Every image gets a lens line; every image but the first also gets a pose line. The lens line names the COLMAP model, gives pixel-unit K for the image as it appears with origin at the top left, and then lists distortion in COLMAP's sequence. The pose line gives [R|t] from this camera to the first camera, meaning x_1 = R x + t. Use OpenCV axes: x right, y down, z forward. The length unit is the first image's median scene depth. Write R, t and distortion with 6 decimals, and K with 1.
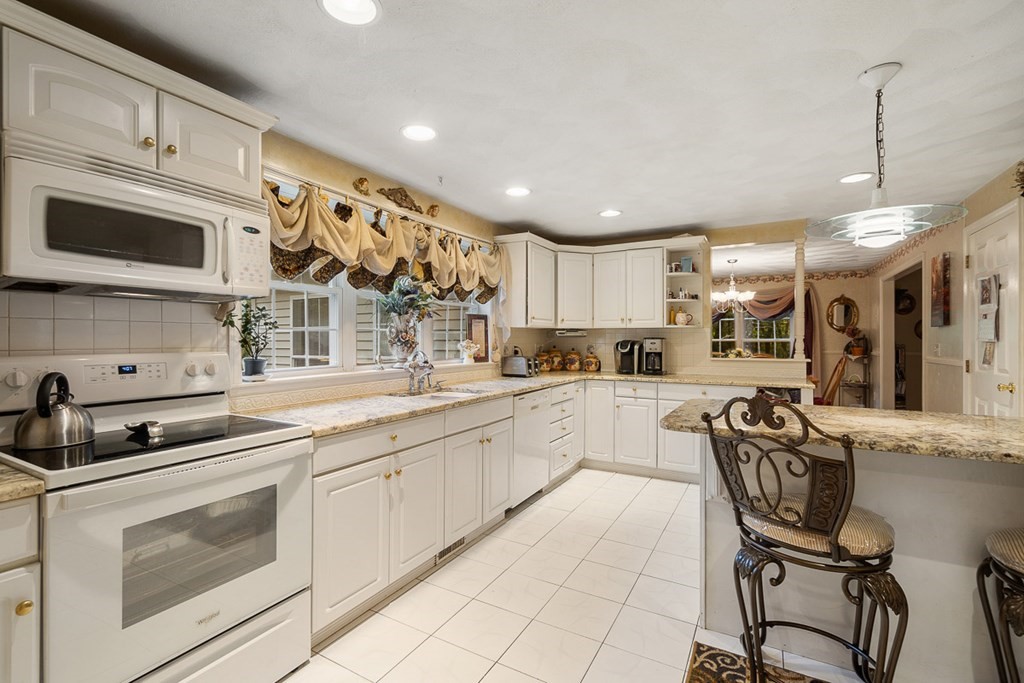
lens RADIAL K [[444.2, 0, 510.3], [0, 444.2, 336.1], [0, 0, 1]] dist [0.005359, 0.000419]
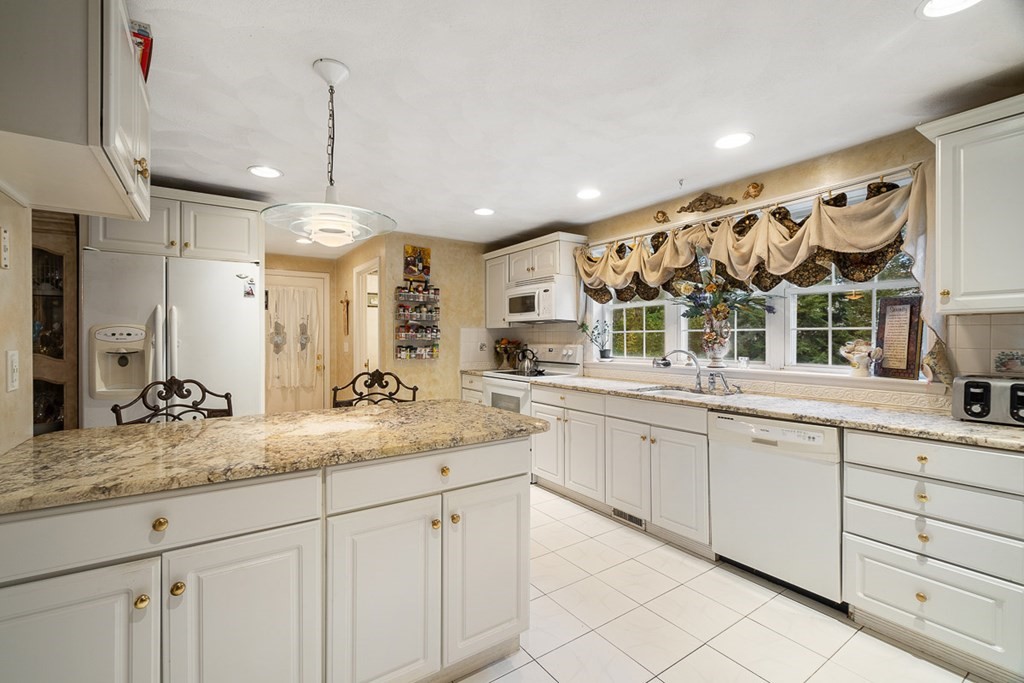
lens RADIAL K [[444.2, 0, 502.2], [0, 444.2, 338.7], [0, 0, 1]] dist [0.005359, 0.000419]
pose [[-0.430721, 0.001463, -0.902484, 1.073603], [0.007876, 0.999967, -0.002138, 0.006088], [0.902451, -0.008029, -0.430718, 1.216154]]
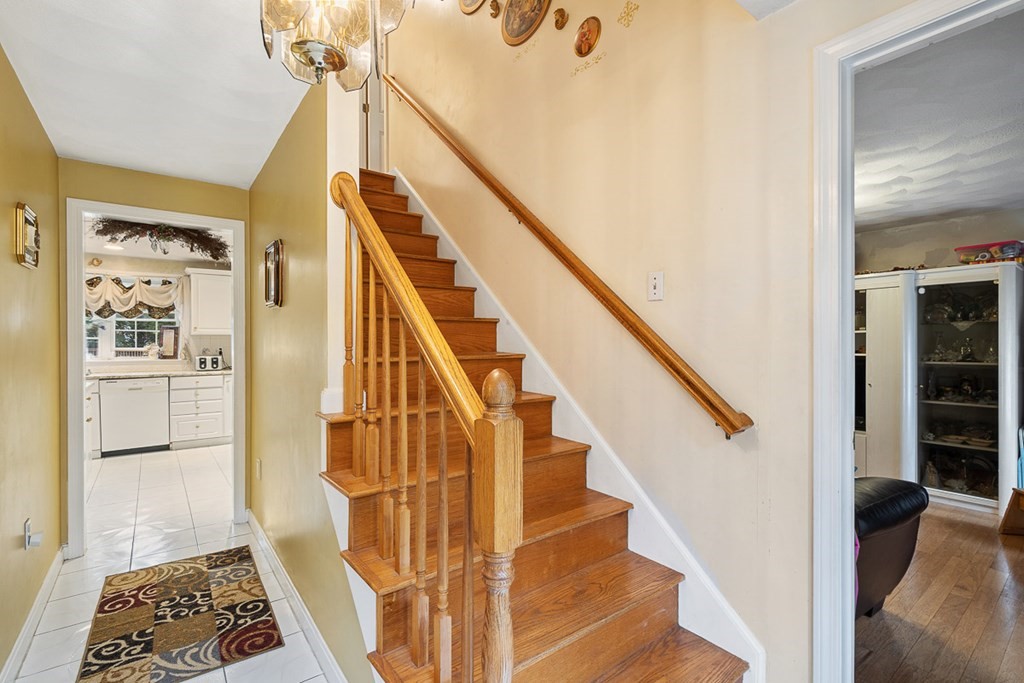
lens RADIAL K [[444.2, 0, 508.7], [0, 444.2, 341.1], [0, 0, 1]] dist [0.005359, 0.000419]
pose [[0.937631, 0.001636, -0.347627, 2.302899], [-0.001301, 0.999998, 0.001196, -0.005769], [0.347629, -0.000669, 0.937632, 0.027923]]
